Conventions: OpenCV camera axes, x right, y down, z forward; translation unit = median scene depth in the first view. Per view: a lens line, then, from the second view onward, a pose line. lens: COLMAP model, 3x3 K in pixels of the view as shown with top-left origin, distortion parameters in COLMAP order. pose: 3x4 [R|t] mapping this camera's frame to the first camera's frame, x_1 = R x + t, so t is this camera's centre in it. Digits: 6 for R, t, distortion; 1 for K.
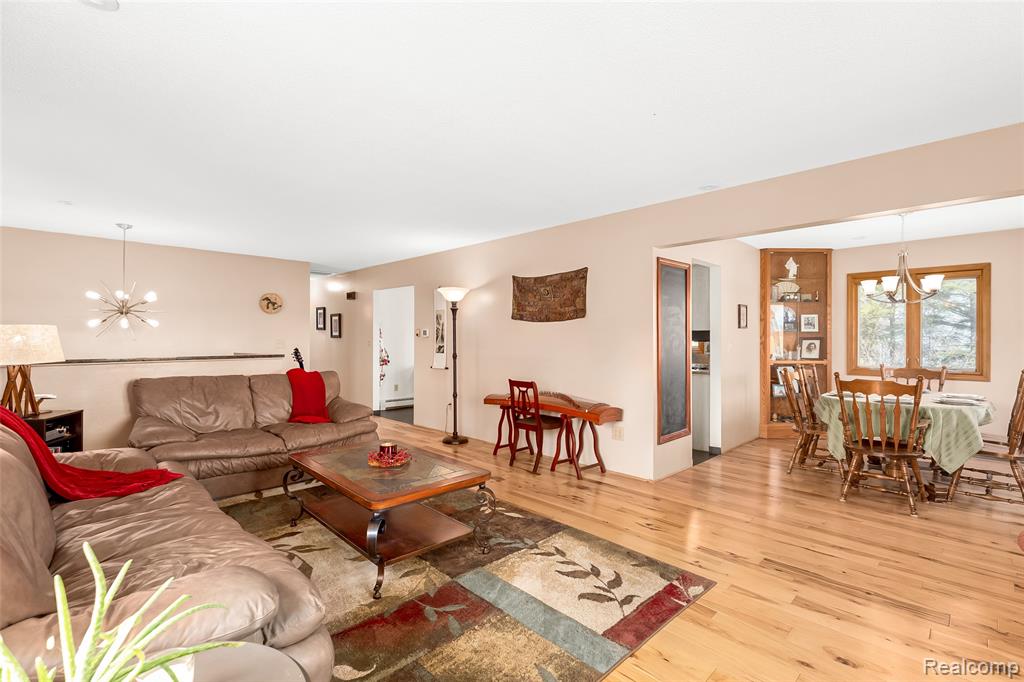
lens RADIAL K [[464.2, 0, 511.8], [0, 464.2, 338.4], [0, 0, 1]] dist [0.004388, 0.000339]
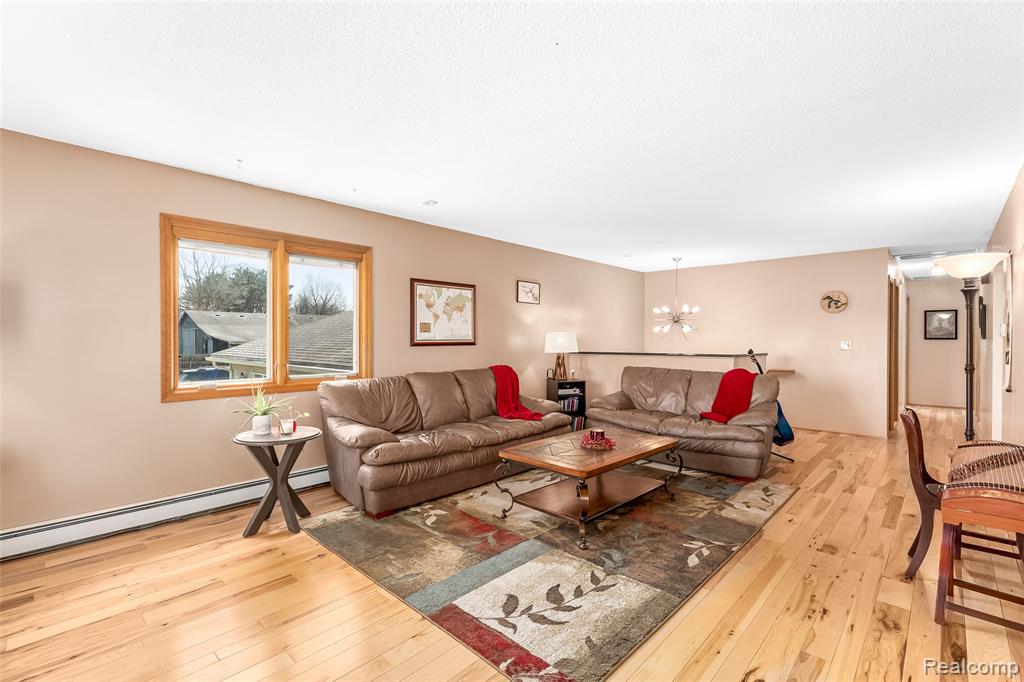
lens RADIAL K [[464.2, 0, 513.1], [0, 464.2, 341.0], [0, 0, 1]] dist [0.004388, 0.000339]
pose [[0.039034, 0.002419, -0.999235, 1.087787], [-0.000402, 0.999997, 0.002405, 0.002314], [0.999238, 0.000308, 0.039035, 0.911770]]
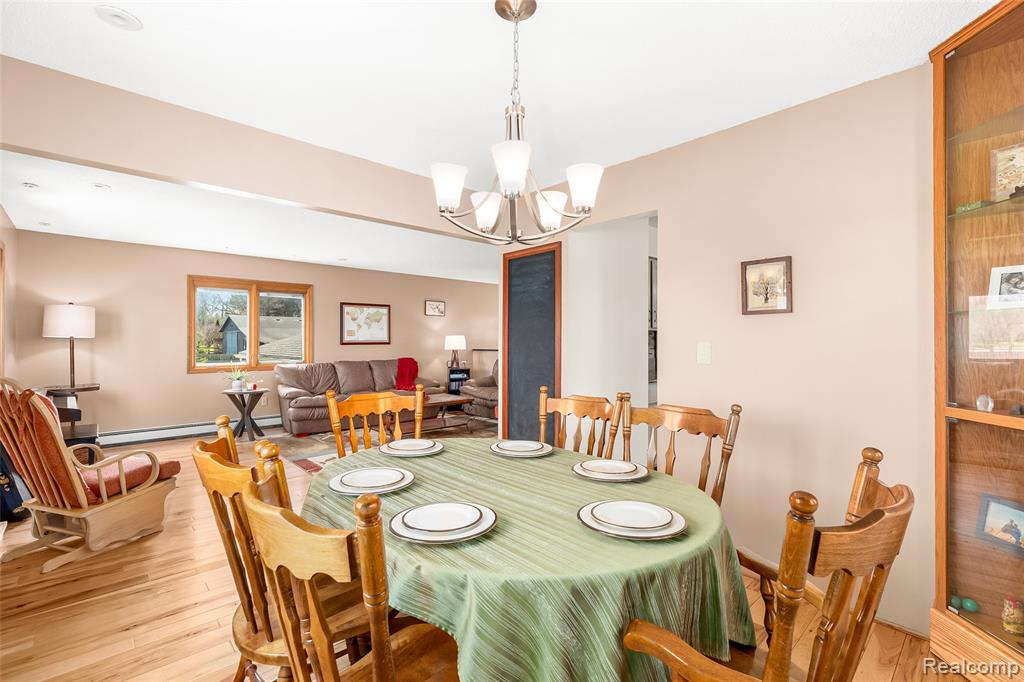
lens RADIAL K [[464.2, 0, 513.6], [0, 464.2, 340.2], [0, 0, 1]] dist [0.004388, 0.000339]
pose [[-0.034332, -0.002210, -0.999408, 2.213571], [-0.000020, 0.999998, -0.002211, 0.004736], [0.999410, -0.000056, -0.034332, 1.837563]]
